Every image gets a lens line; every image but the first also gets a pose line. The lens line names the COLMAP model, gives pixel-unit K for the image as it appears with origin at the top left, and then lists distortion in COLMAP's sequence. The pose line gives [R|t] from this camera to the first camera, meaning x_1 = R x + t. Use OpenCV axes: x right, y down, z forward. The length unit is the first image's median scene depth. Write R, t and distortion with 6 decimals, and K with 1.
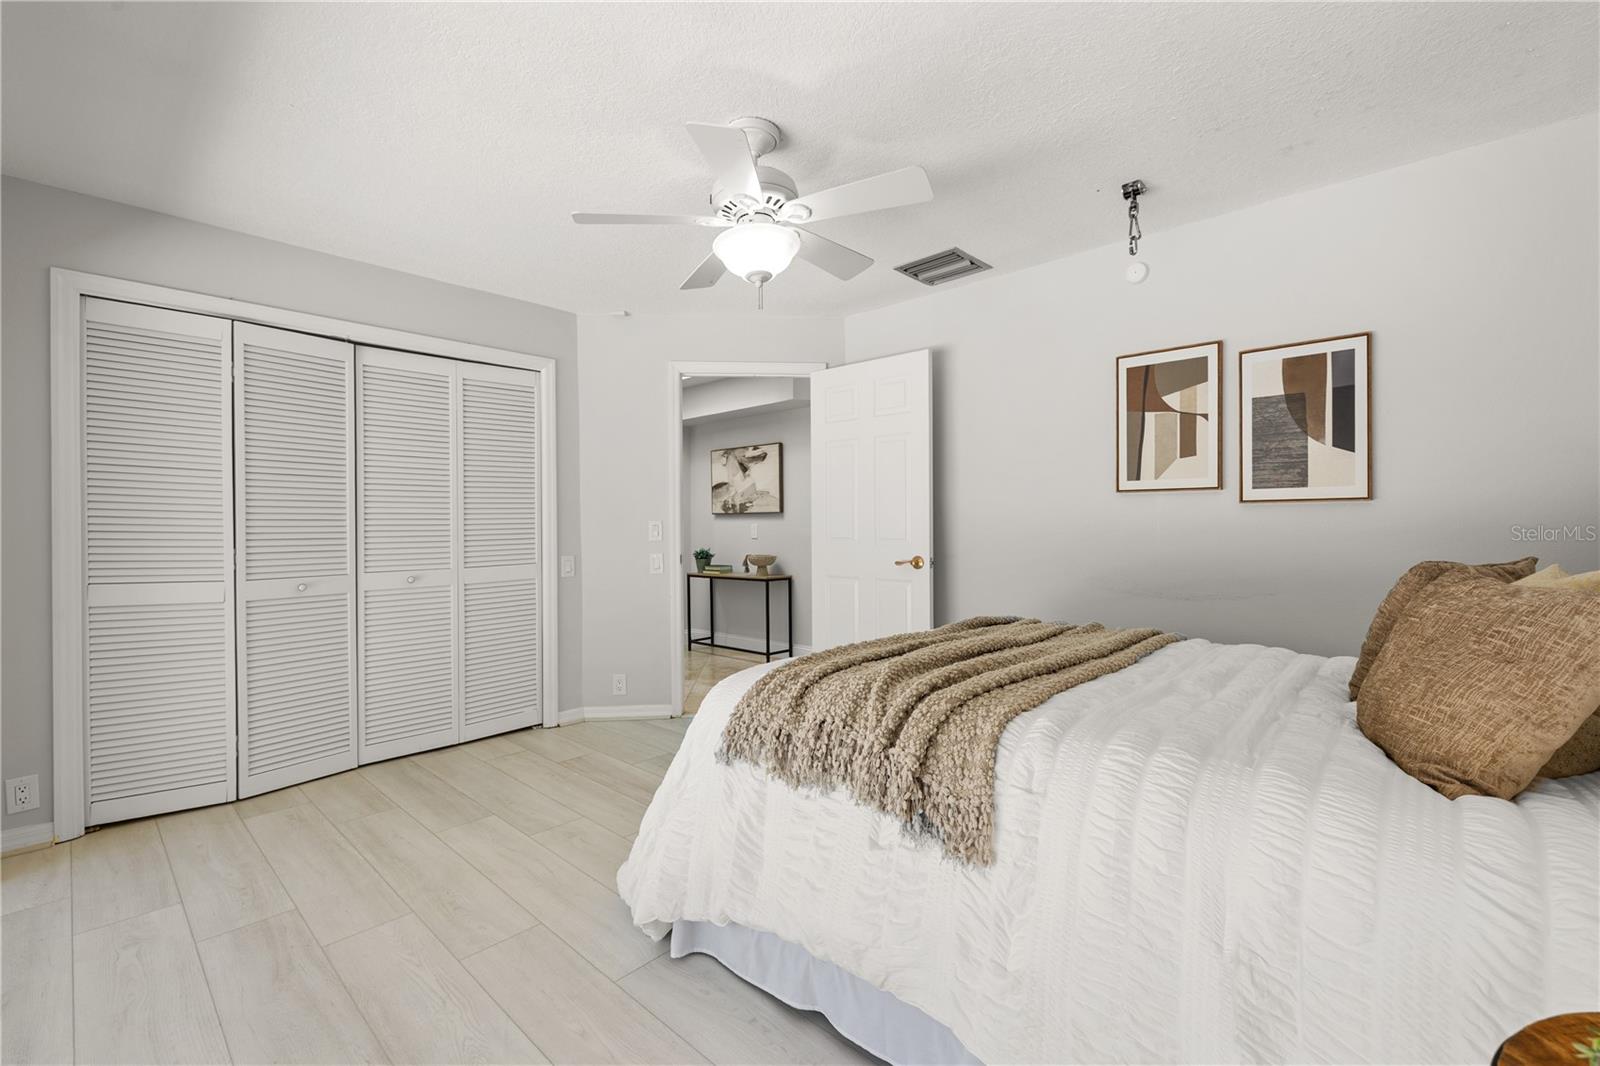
lens RADIAL K [[673.4, 0, 800.0], [0, 673.4, 533.0], [0, 0, 1]] dist [-0.004069, -0.000599]
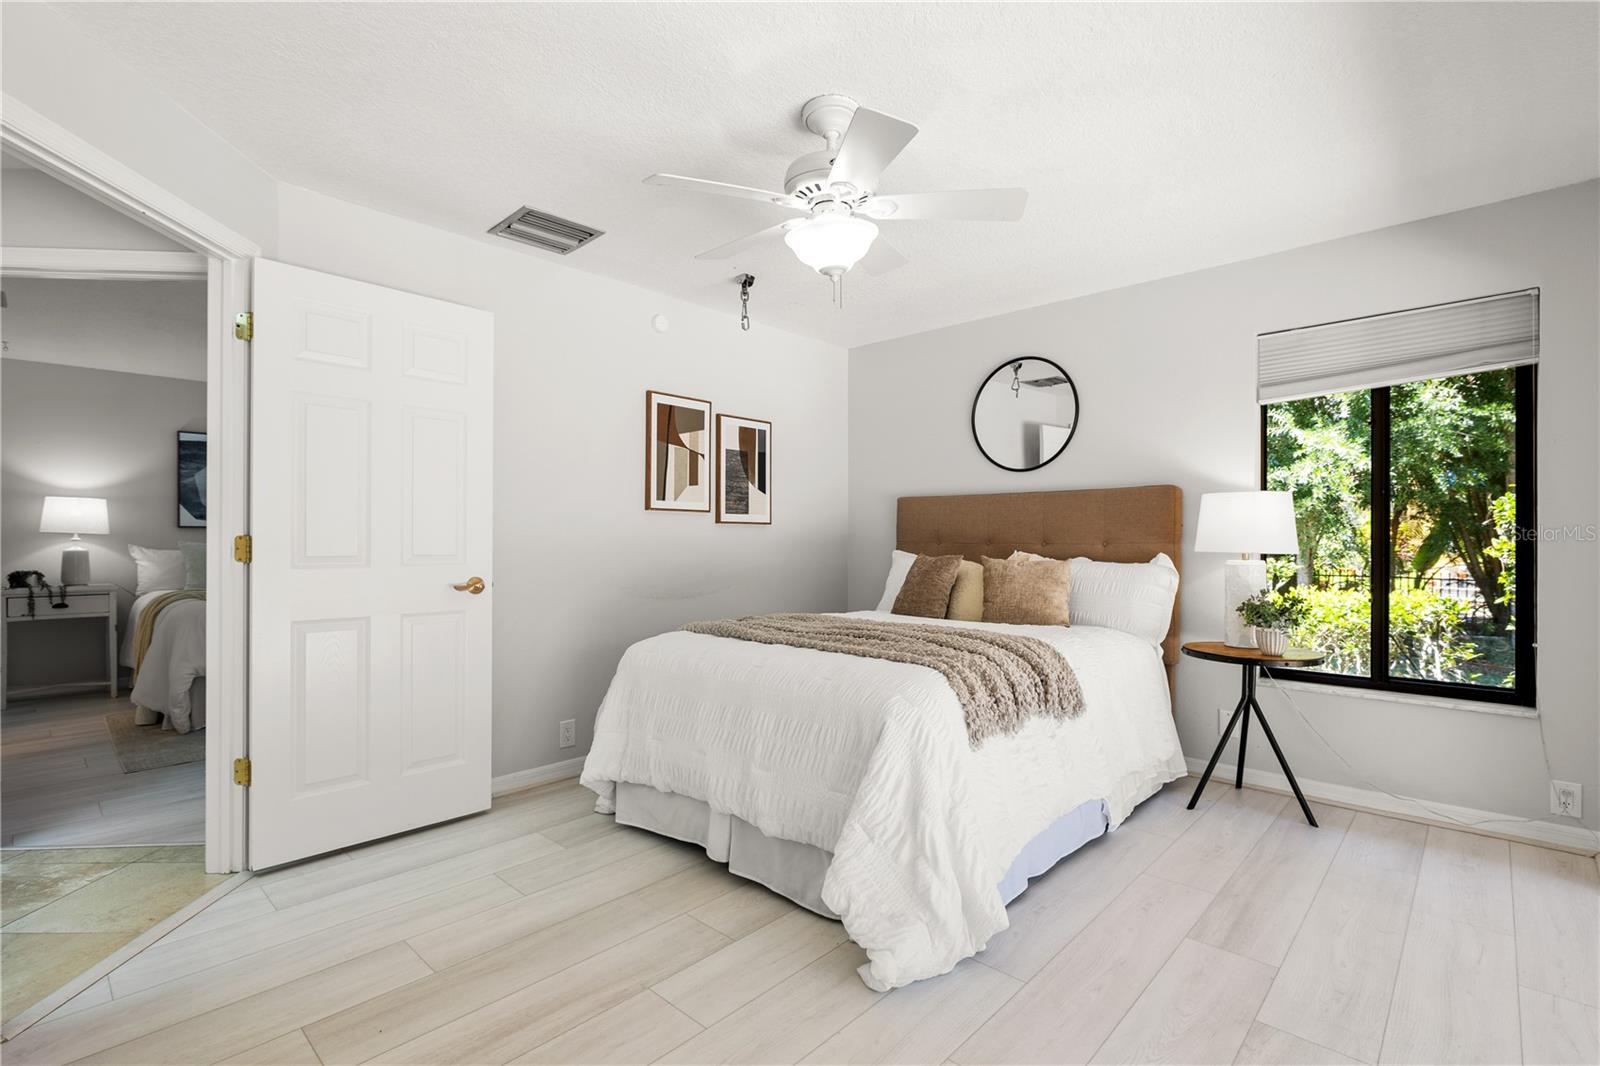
lens RADIAL K [[741.3, 0, 800.0], [0, 741.3, 533.0], [0, 0, 1]] dist [-0.001573, -0.000292]
pose [[0.011984, 0.015469, 0.999809, -0.837216], [0.006889, 0.999855, -0.015553, -0.000142], [-0.999904, 0.007074, 0.011876, 0.796985]]
